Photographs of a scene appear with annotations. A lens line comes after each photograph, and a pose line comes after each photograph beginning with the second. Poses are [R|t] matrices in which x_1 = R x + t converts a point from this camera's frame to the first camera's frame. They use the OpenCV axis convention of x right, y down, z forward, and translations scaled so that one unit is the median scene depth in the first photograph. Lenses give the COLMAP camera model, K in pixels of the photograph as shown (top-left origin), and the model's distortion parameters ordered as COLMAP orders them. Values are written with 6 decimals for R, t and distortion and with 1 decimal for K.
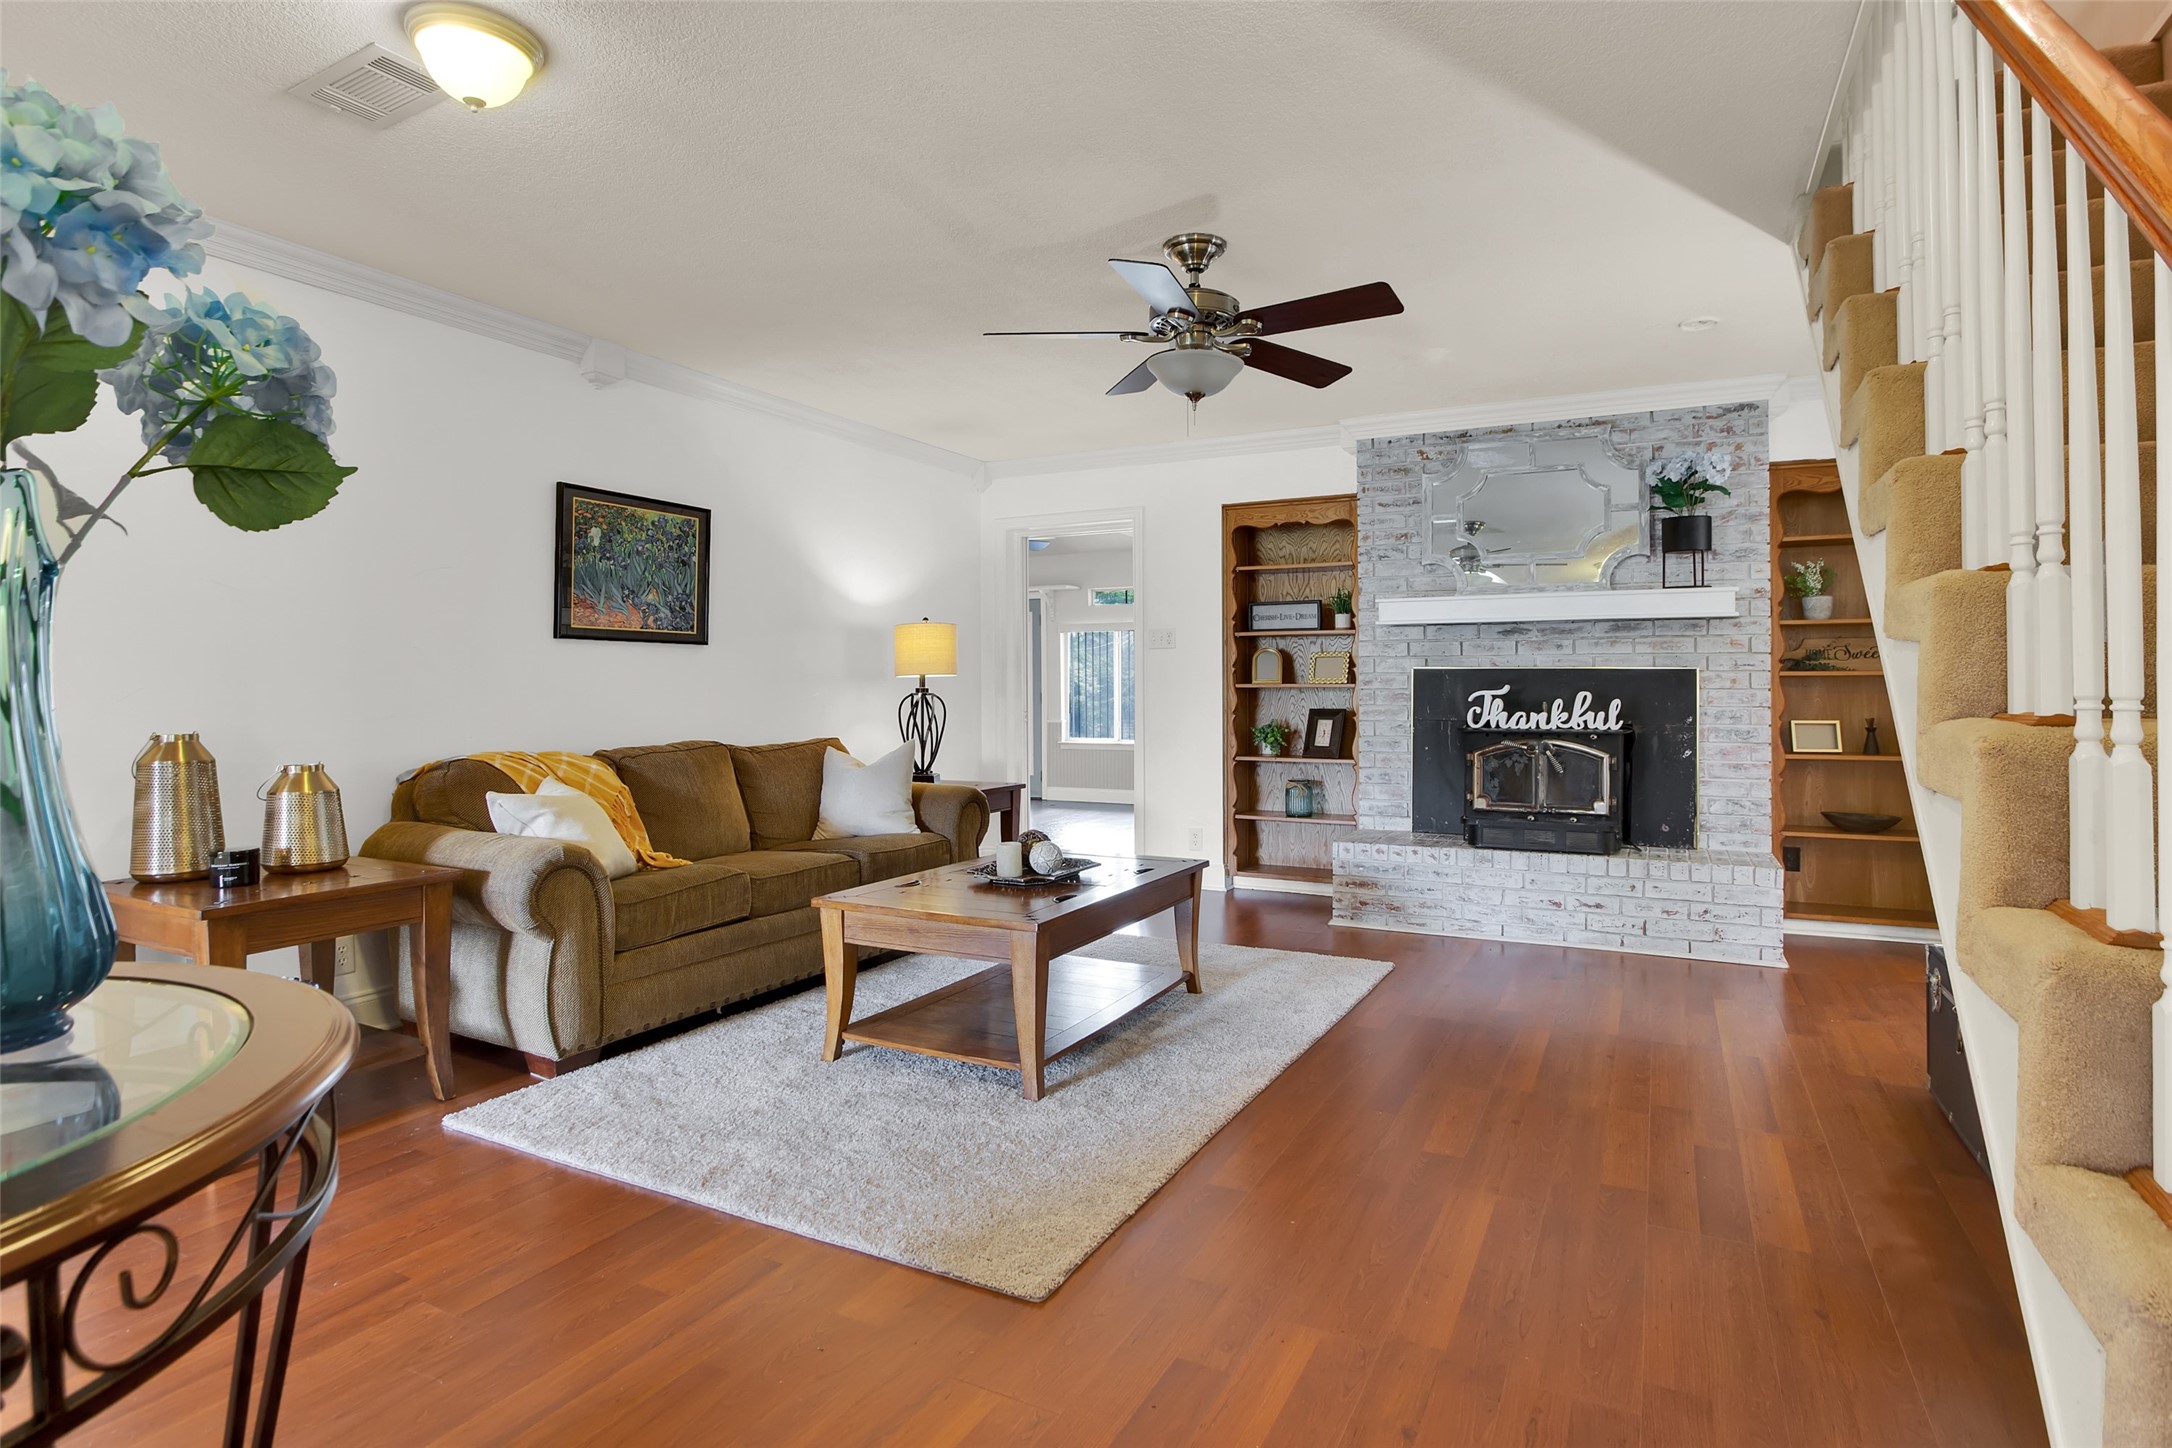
lens RADIAL K [[1127.1, 0, 1090.3], [0, 1127.1, 695.7], [0, 0, 1]] dist [-0.001974, -0.000153]
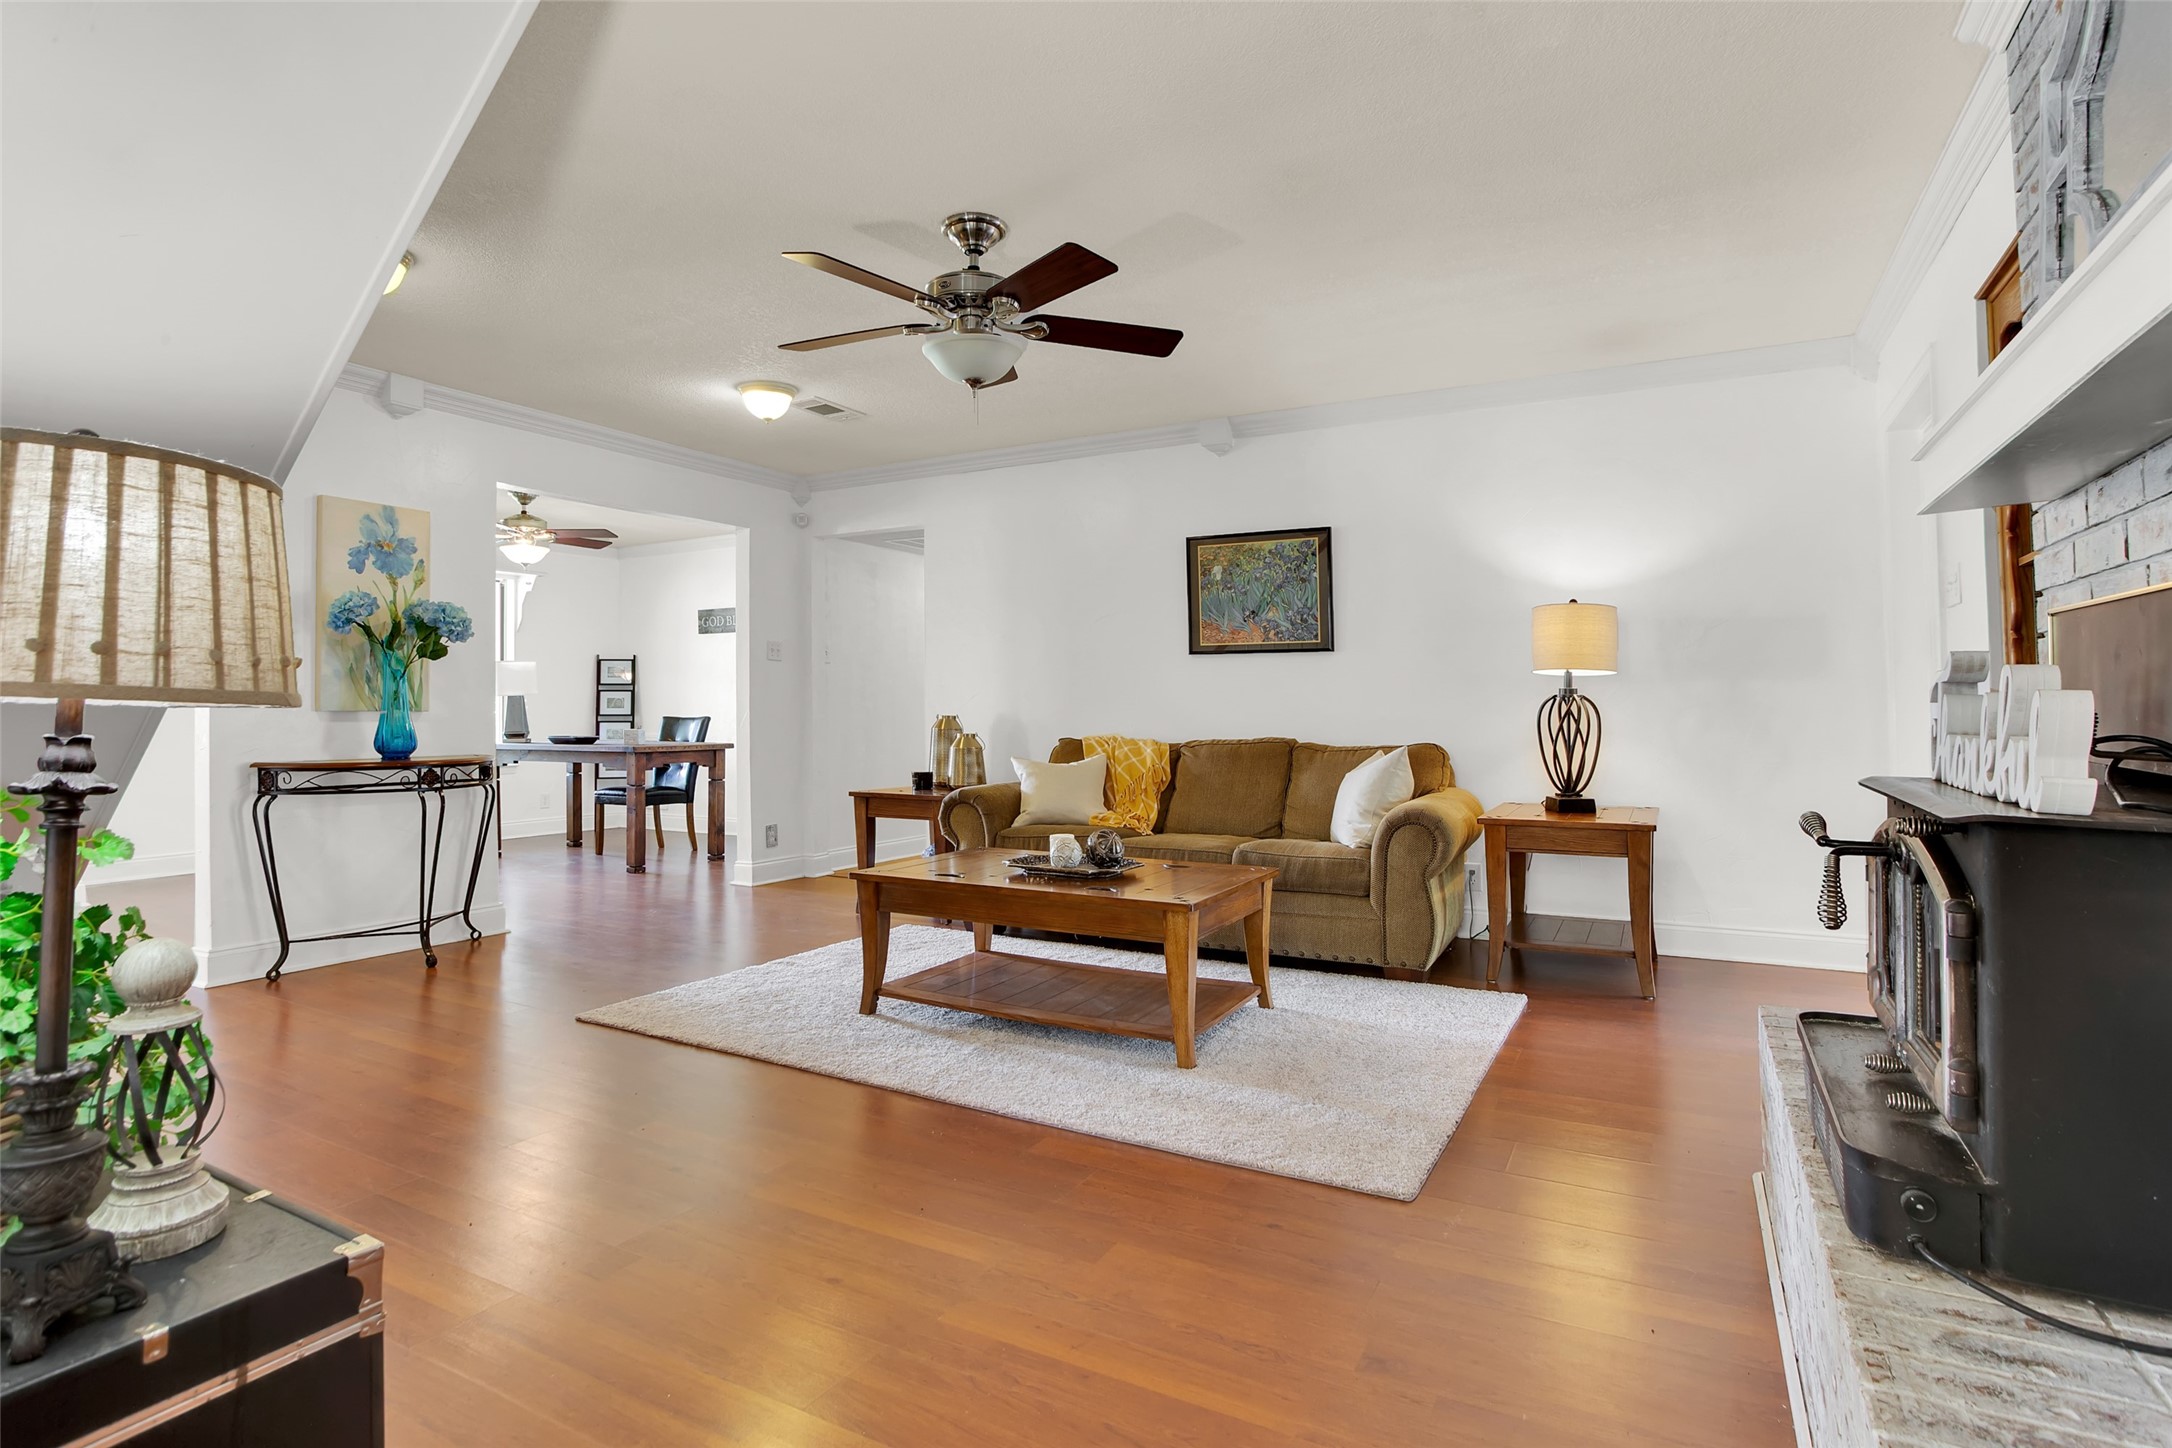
lens RADIAL K [[1127.1, 0, 1090.3], [0, 1127.1, 695.7], [0, 0, 1]] dist [-0.001974, -0.000153]
pose [[-0.026552, -0.005625, -0.999632, 0.826812], [-0.008994, 0.999945, -0.005387, 0.005504], [0.999607, 0.008848, -0.026602, 0.882697]]
